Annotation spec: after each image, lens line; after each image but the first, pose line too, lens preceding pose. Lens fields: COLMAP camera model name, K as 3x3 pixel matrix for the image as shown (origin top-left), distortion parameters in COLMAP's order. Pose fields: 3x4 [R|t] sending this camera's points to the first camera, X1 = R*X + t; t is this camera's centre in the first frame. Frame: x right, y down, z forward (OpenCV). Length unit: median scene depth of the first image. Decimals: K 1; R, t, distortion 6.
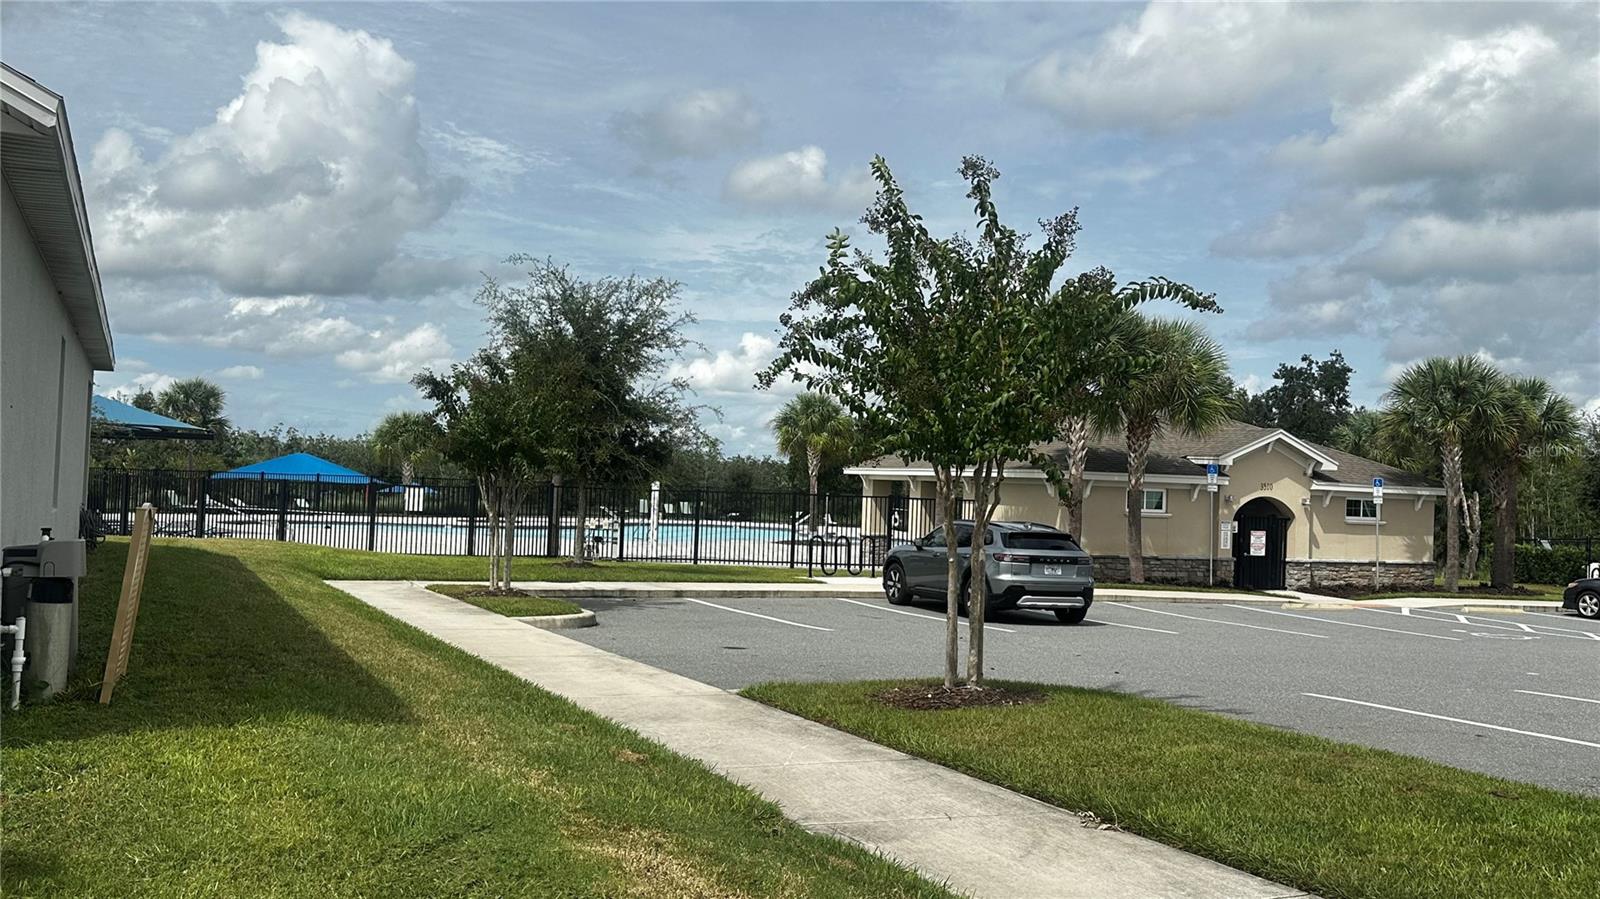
lens RADIAL K [[1420.5, 0, 800.0], [0, 1420.5, 449.5], [0, 0, 1]] dist [0.142302, -0.359638]
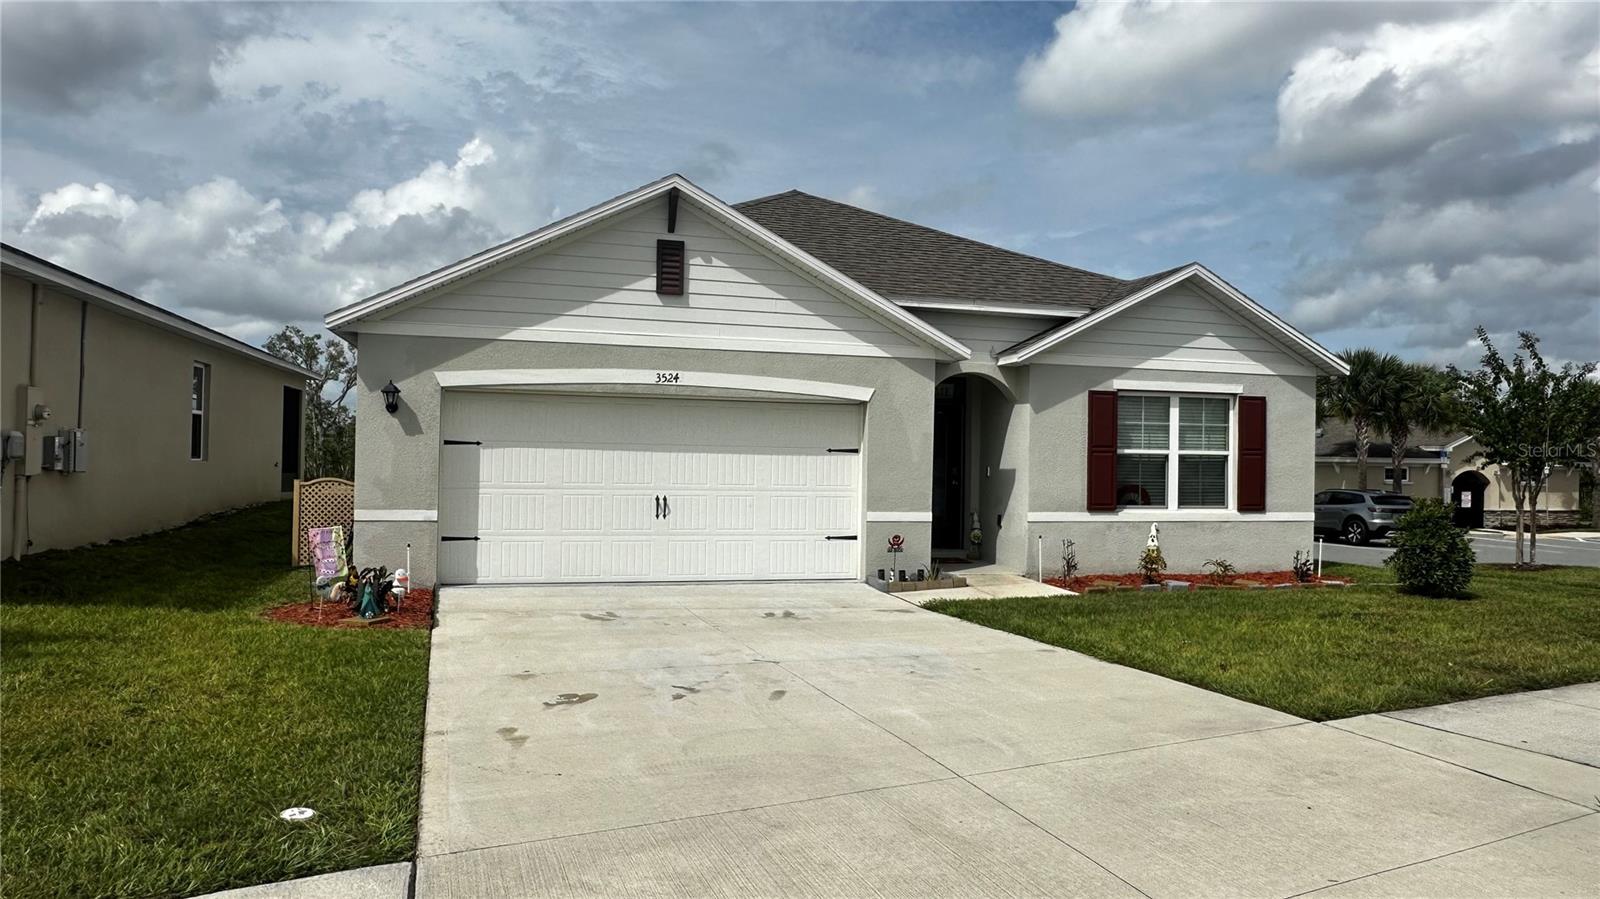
lens RADIAL K [[1046.6, 0, 800.0], [0, 1046.6, 449.5], [0, 0, 1]] dist [-0.003293, -0.000520]
pose [[0.989426, -0.020607, -0.143568, -0.311299], [0.022392, 0.999691, 0.010823, -0.024706], [0.143300, -0.013924, 0.989581, -0.324889]]
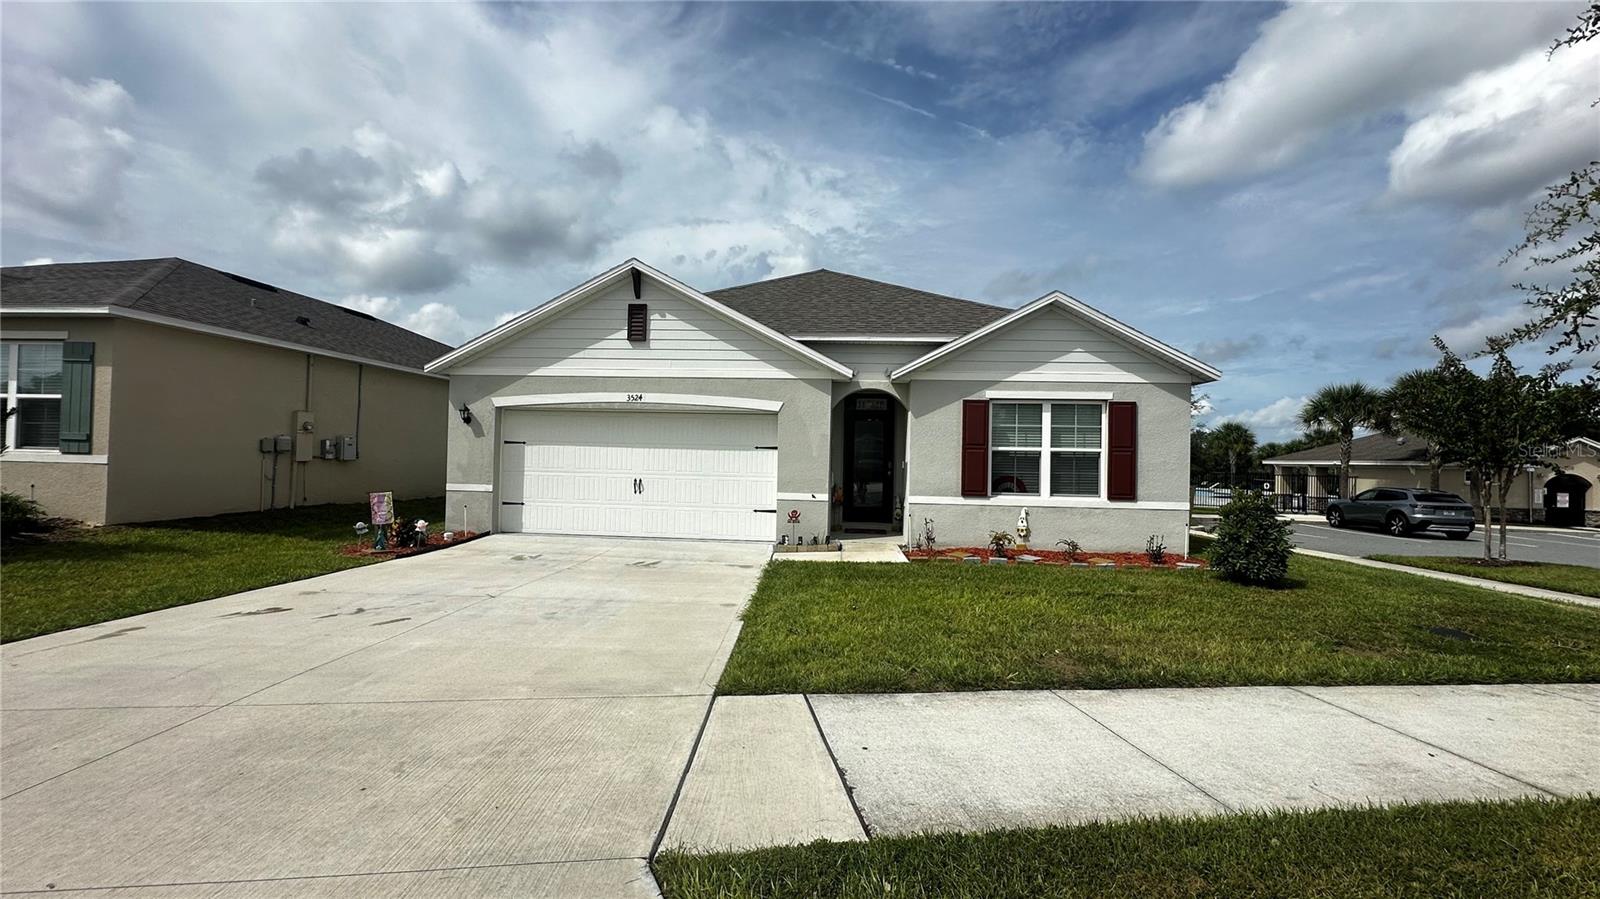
lens RADIAL K [[657.3, 0, 800.0], [0, 657.3, 449.5], [0, 0, 1]] dist [-0.000476, 0.000018]
pose [[0.877161, -0.023886, -0.479602, -0.146508], [0.022183, 0.999711, -0.009216, -0.013429], [0.479684, -0.002555, 0.877438, -0.204149]]
